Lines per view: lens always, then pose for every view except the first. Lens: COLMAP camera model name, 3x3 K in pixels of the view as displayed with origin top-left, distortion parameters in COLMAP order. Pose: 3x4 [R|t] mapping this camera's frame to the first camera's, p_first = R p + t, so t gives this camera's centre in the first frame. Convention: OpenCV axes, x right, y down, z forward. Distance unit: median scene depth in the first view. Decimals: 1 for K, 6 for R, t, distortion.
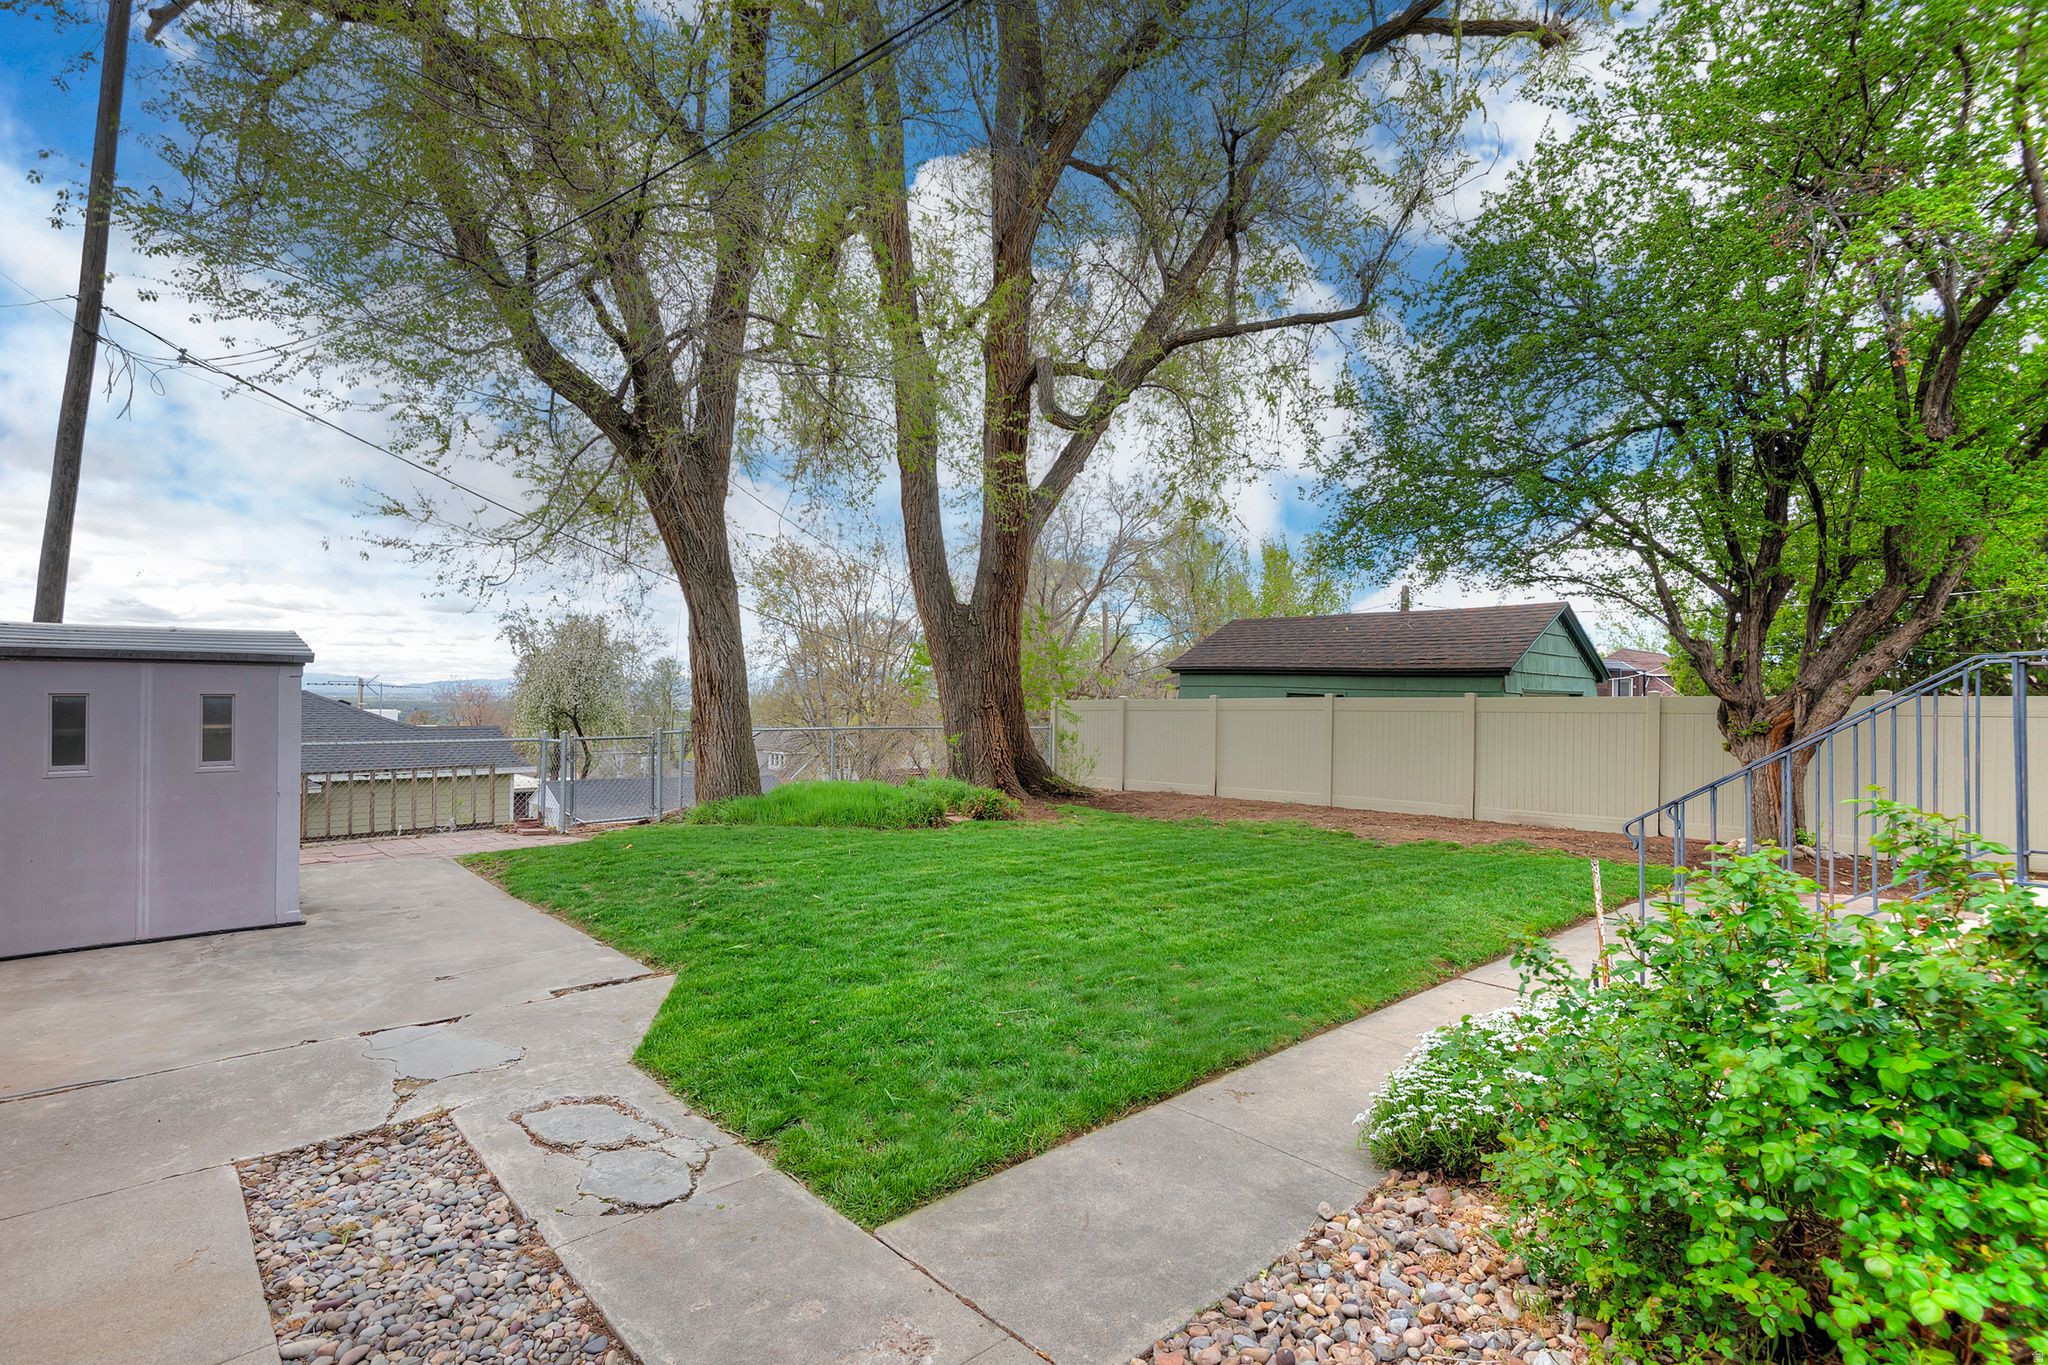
lens RADIAL K [[926.2, 0, 980.8], [0, 926.2, 691.4], [0, 0, 1]] dist [0.017200, -0.007190]
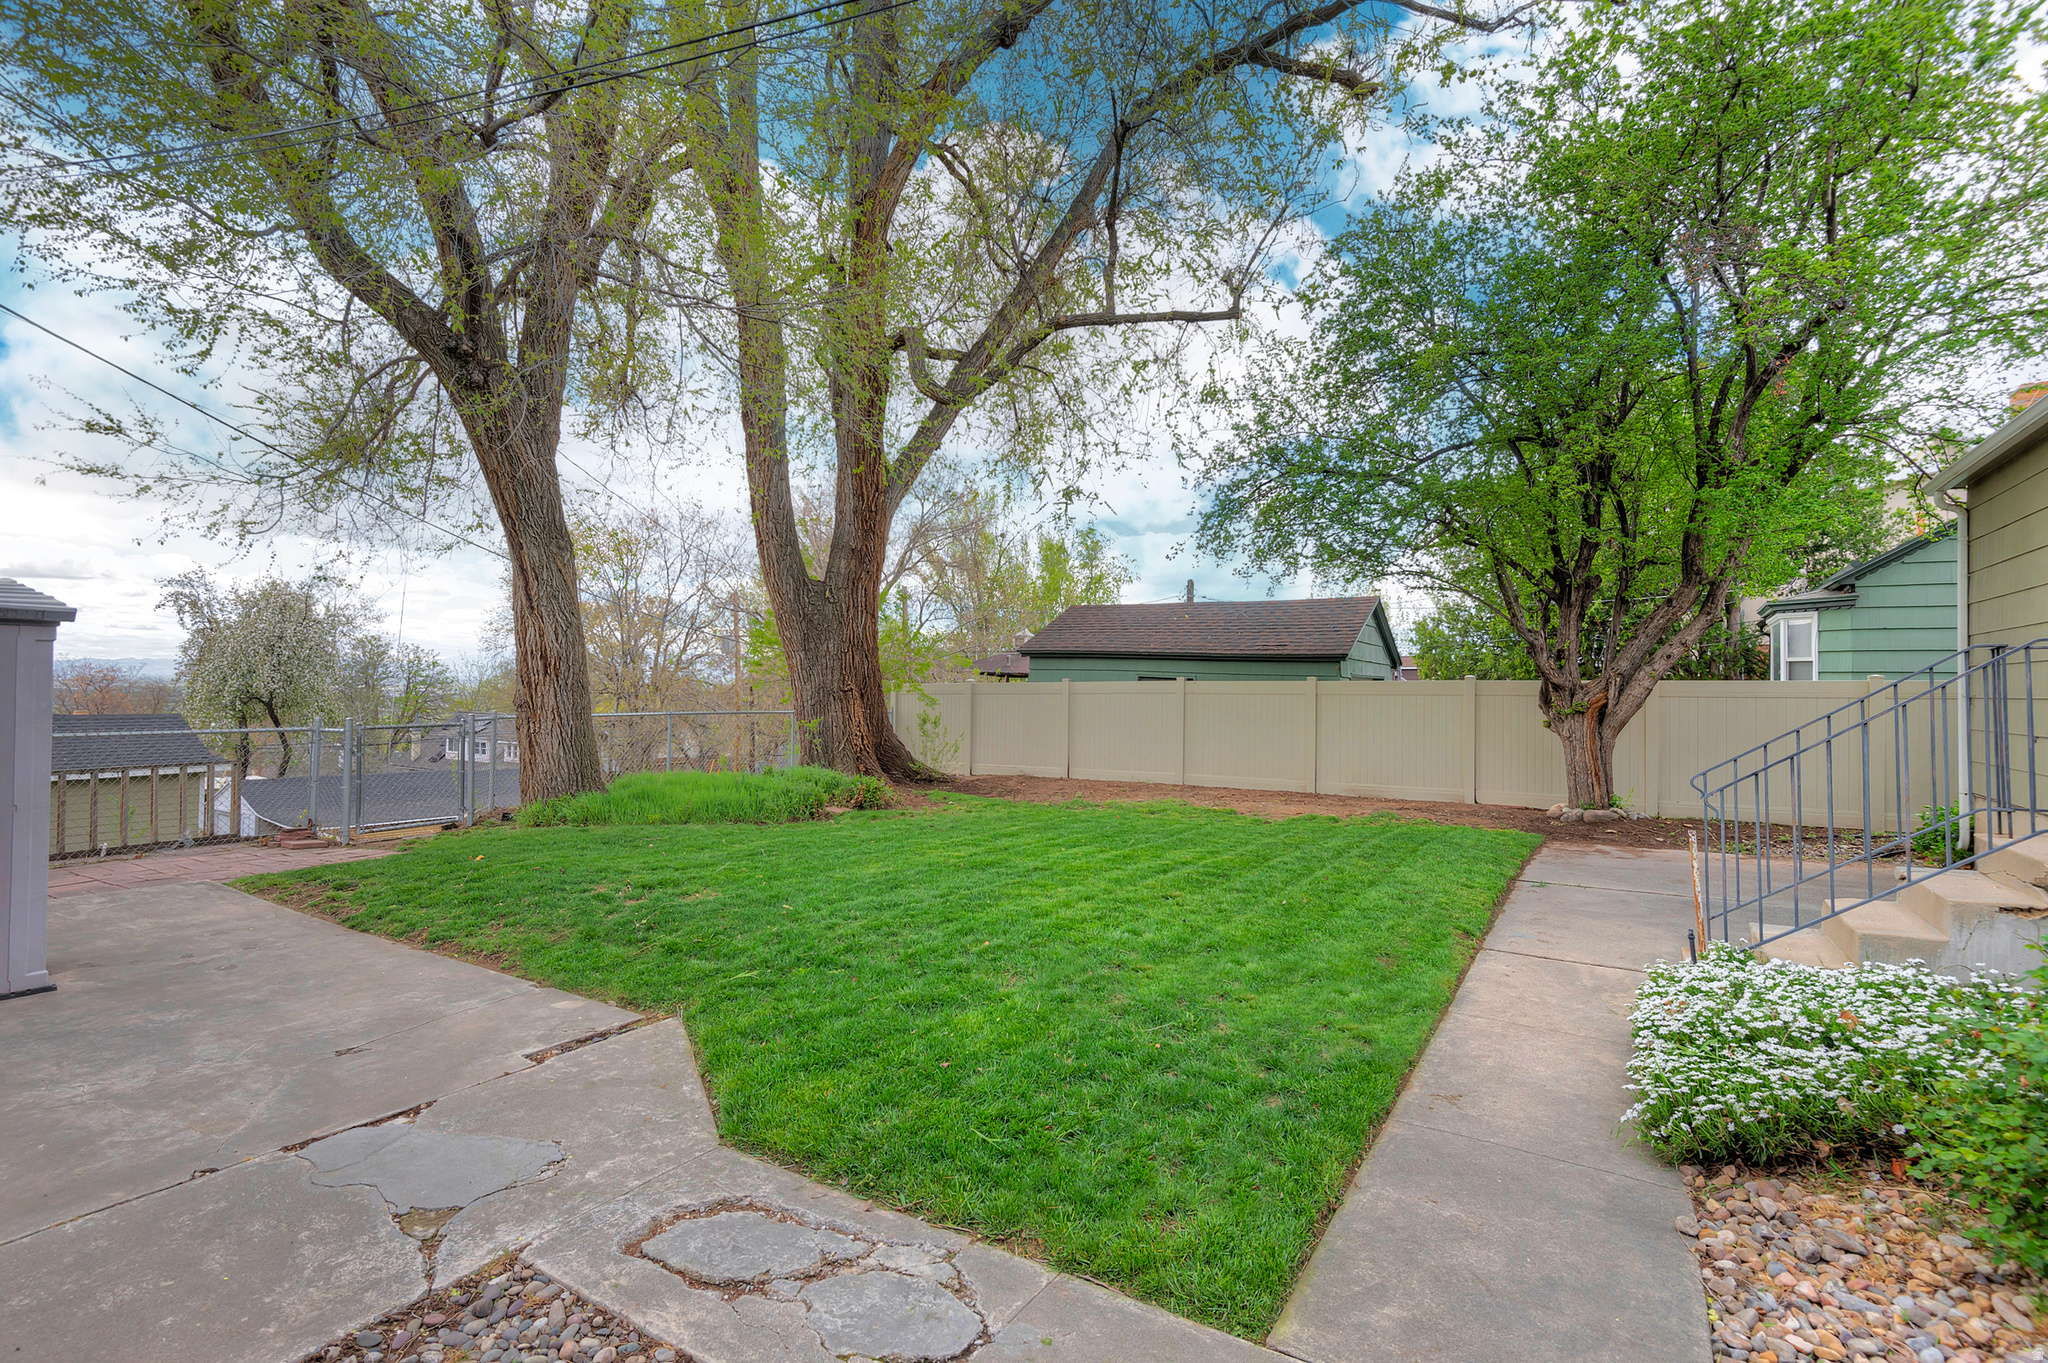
lens RADIAL K [[926.2, 0, 1016.4], [0, 926.2, 666.6], [0, 0, 1]] dist [0.017200, -0.007190]
pose [[0.963253, 0.008258, 0.268469, -0.127423], [-0.005393, 0.999920, -0.011406, 0.004773], [-0.268542, 0.009539, 0.963221, 0.069751]]
